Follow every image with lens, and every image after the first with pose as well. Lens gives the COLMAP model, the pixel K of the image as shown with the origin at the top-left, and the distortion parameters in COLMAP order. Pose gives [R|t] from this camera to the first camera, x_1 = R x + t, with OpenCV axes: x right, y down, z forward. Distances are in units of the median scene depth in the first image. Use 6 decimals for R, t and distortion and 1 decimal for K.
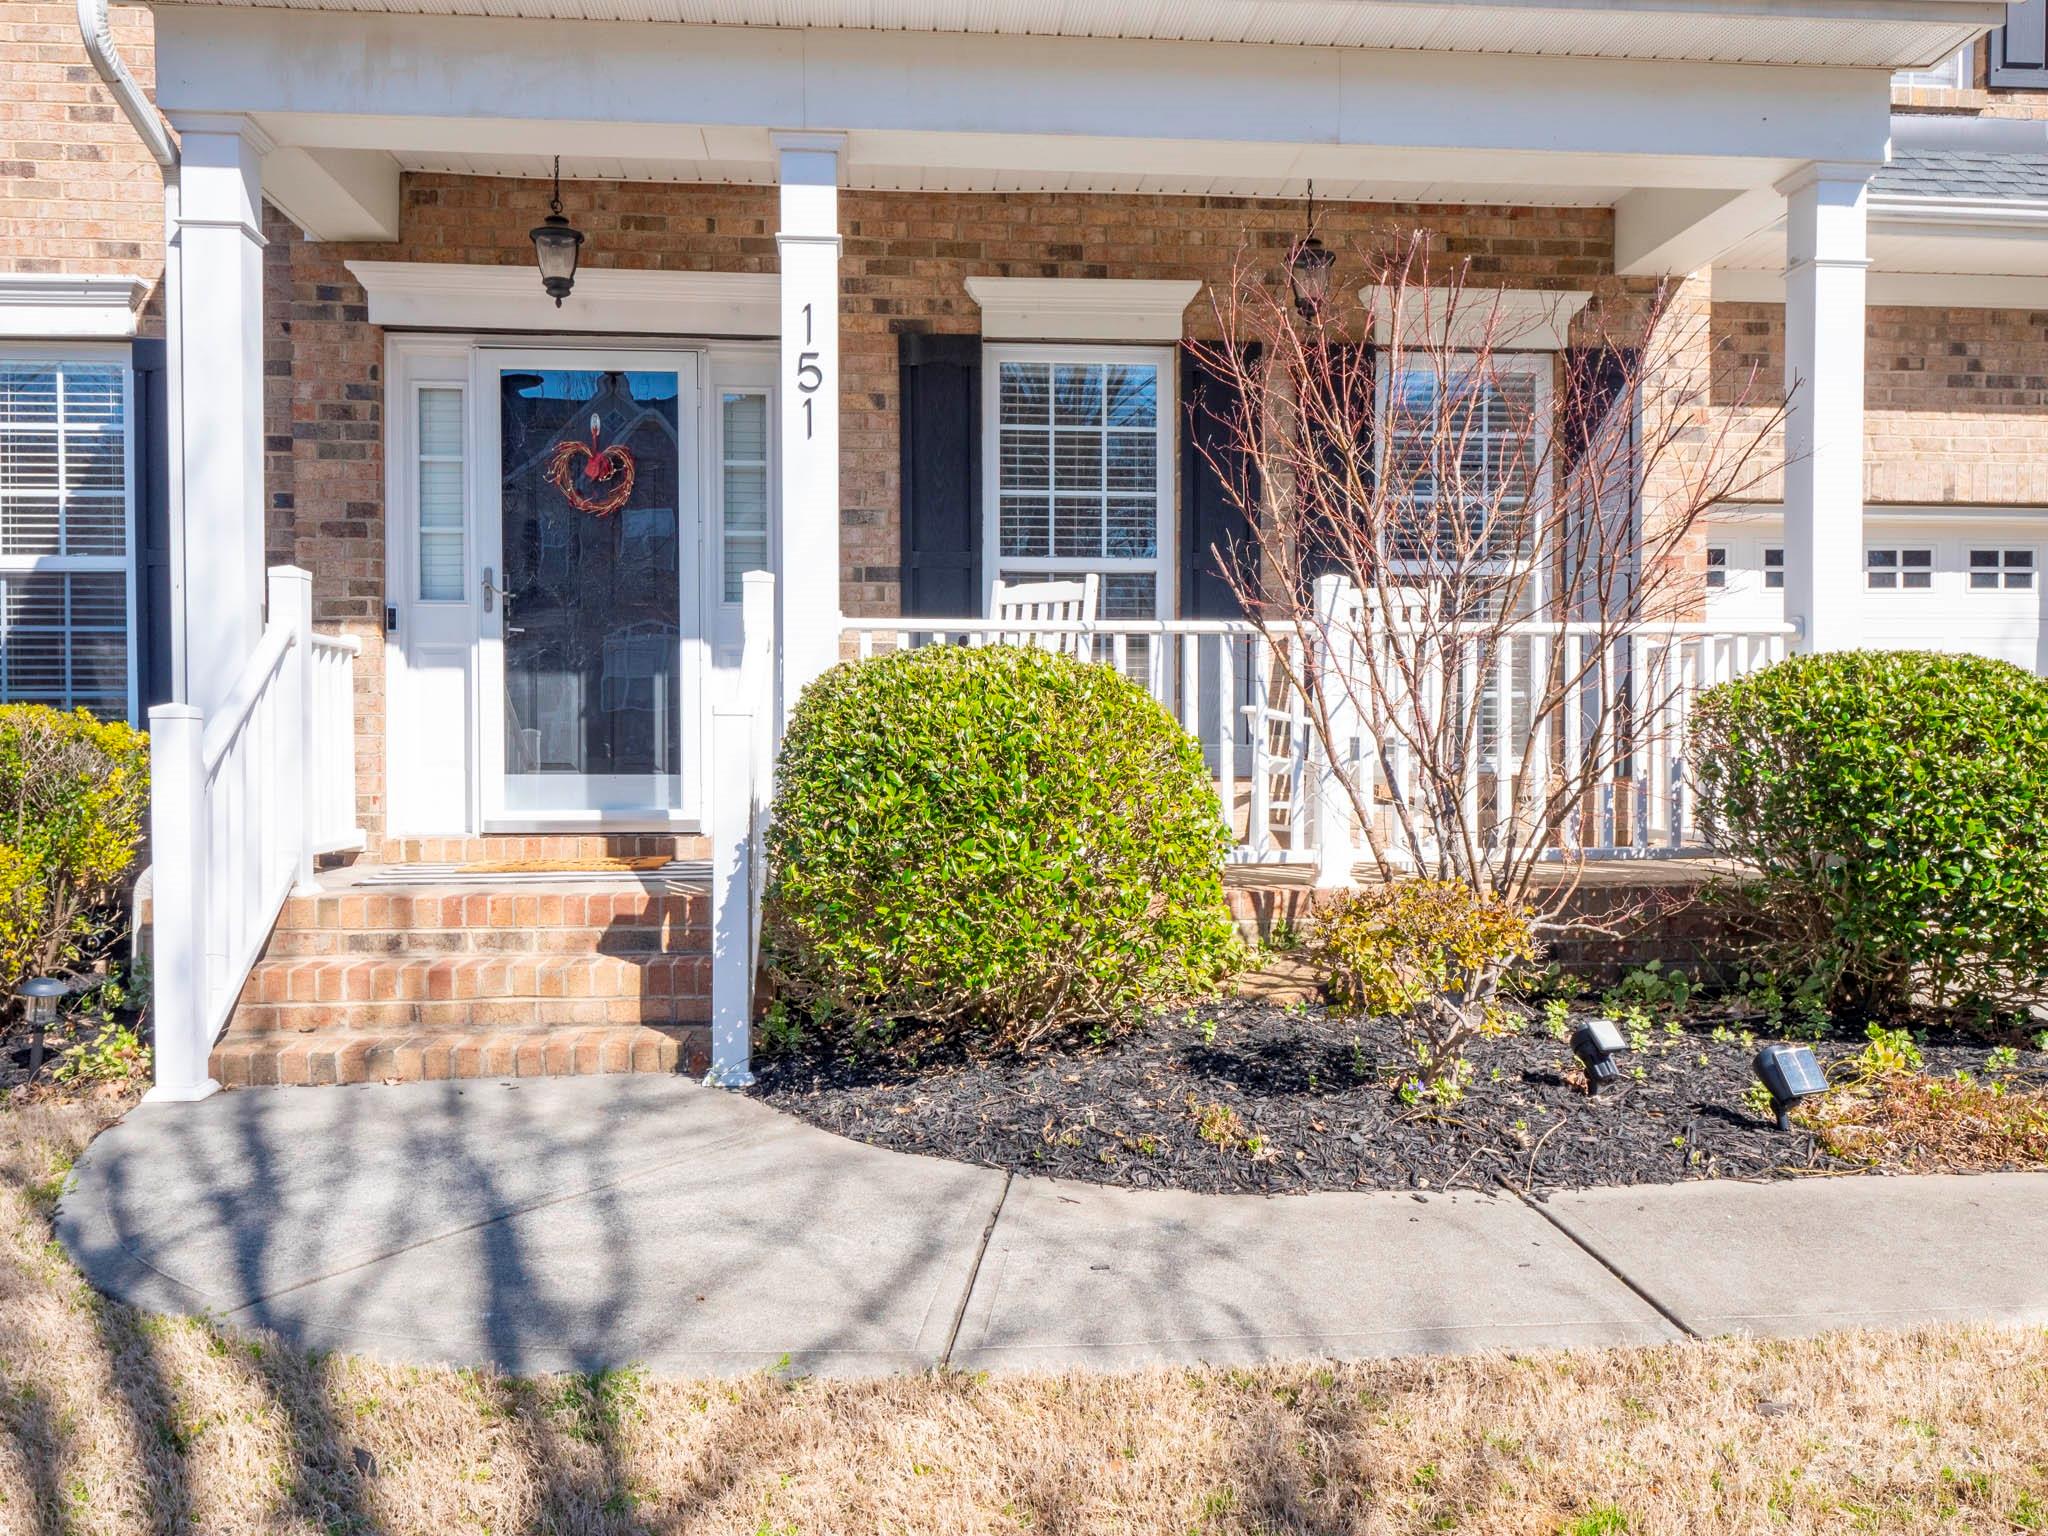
lens RADIAL K [[1540.9, 0, 1031.1], [0, 1540.9, 787.7], [0, 0, 1]] dist [-0.005989, -0.004501]
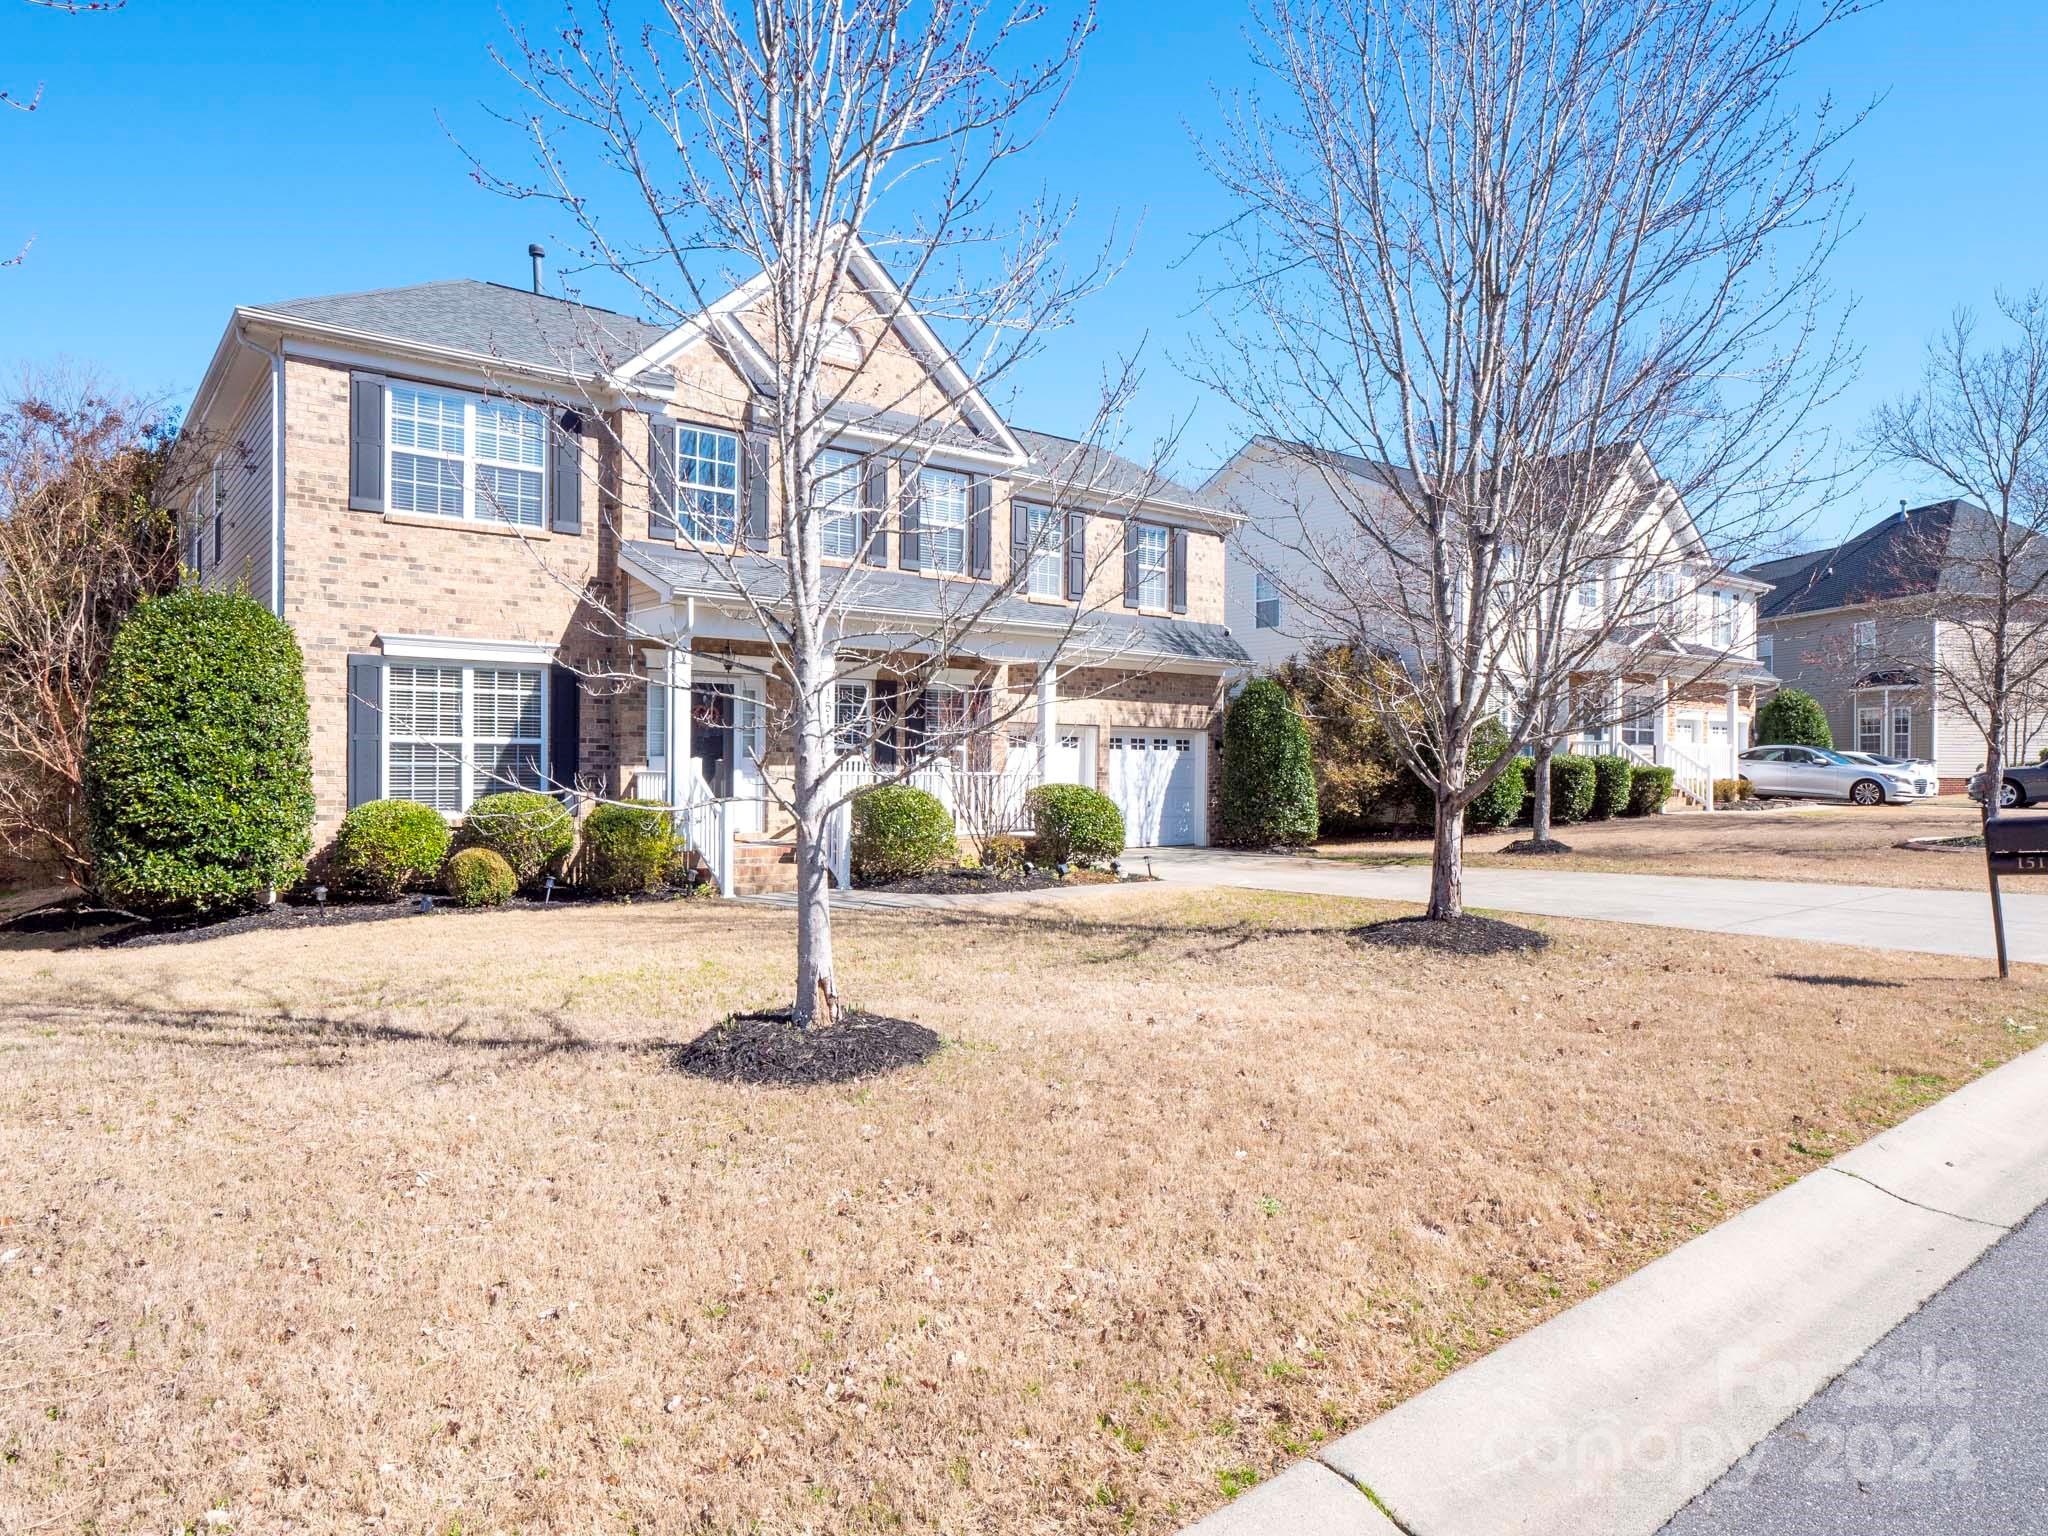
lens RADIAL K [[1243.5, 0, 1029.6], [0, 1243.5, 770.0], [0, 0, 1]] dist [-0.004240, -0.004419]
pose [[0.832954, 0.006236, 0.553307, -1.164379], [0.006504, 0.999757, -0.021059, -0.040281], [-0.553304, 0.021140, 0.832711, -1.484105]]
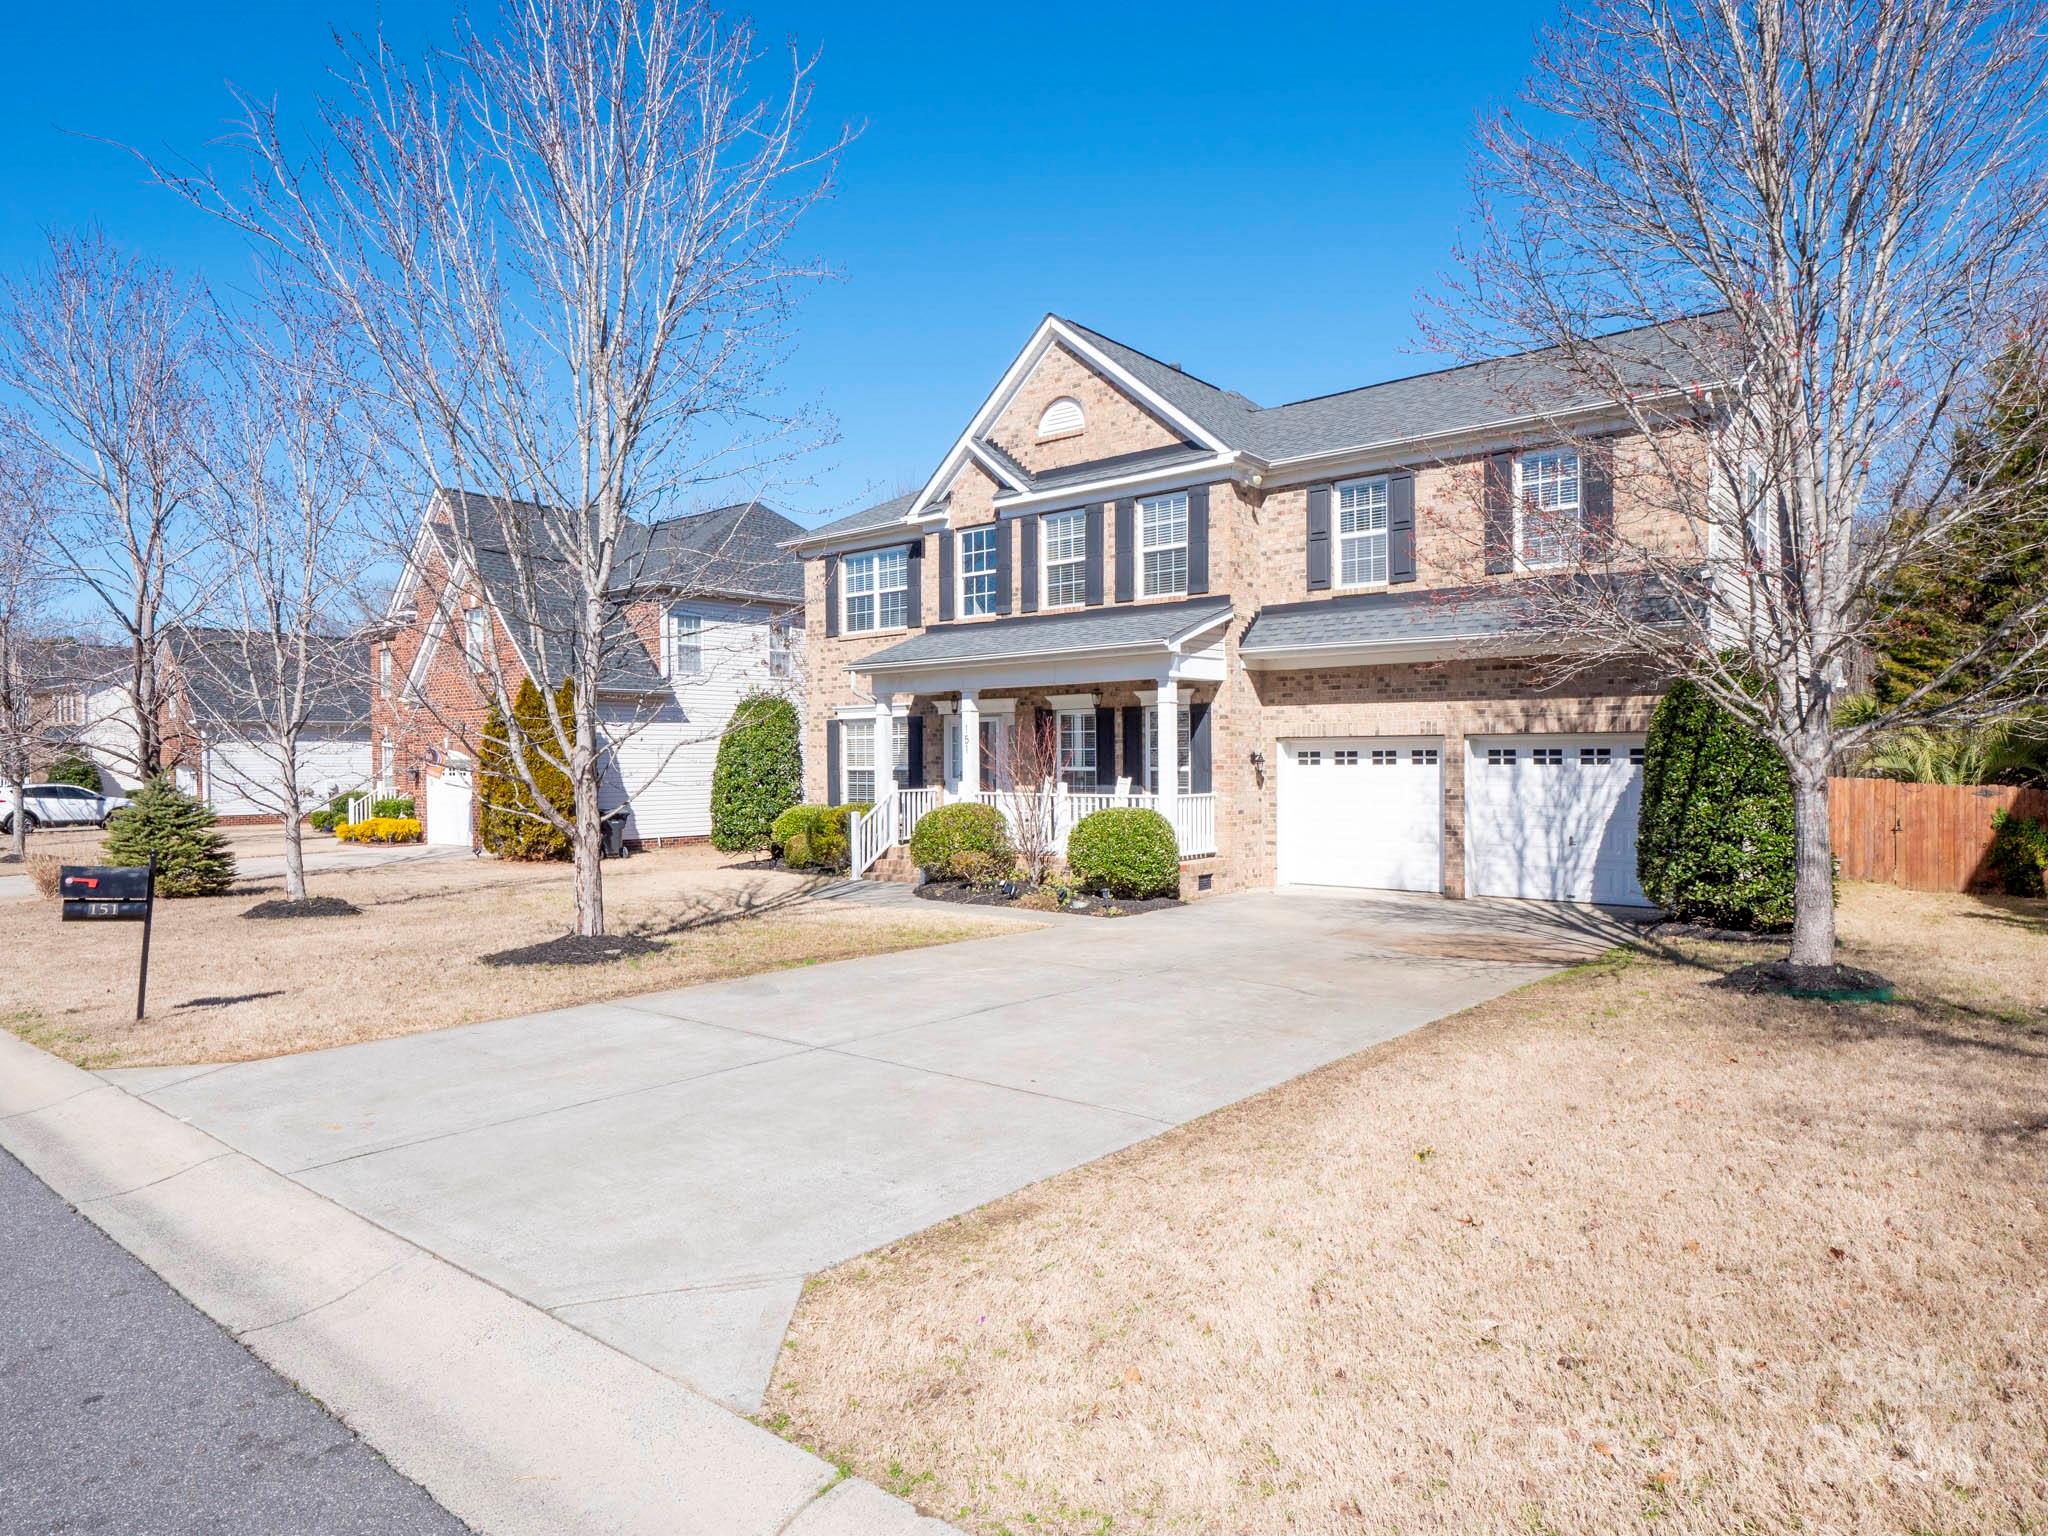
lens RADIAL K [[1190.6, 0, 1024.1], [0, 1190.6, 767.4], [0, 0, 1]] dist [-0.008435, -0.002666]
pose [[0.711733, 0.003584, -0.702441, 2.063467], [-0.017892, 0.999755, -0.013028, -0.115282], [0.702222, 0.021841, 0.711623, -1.186248]]
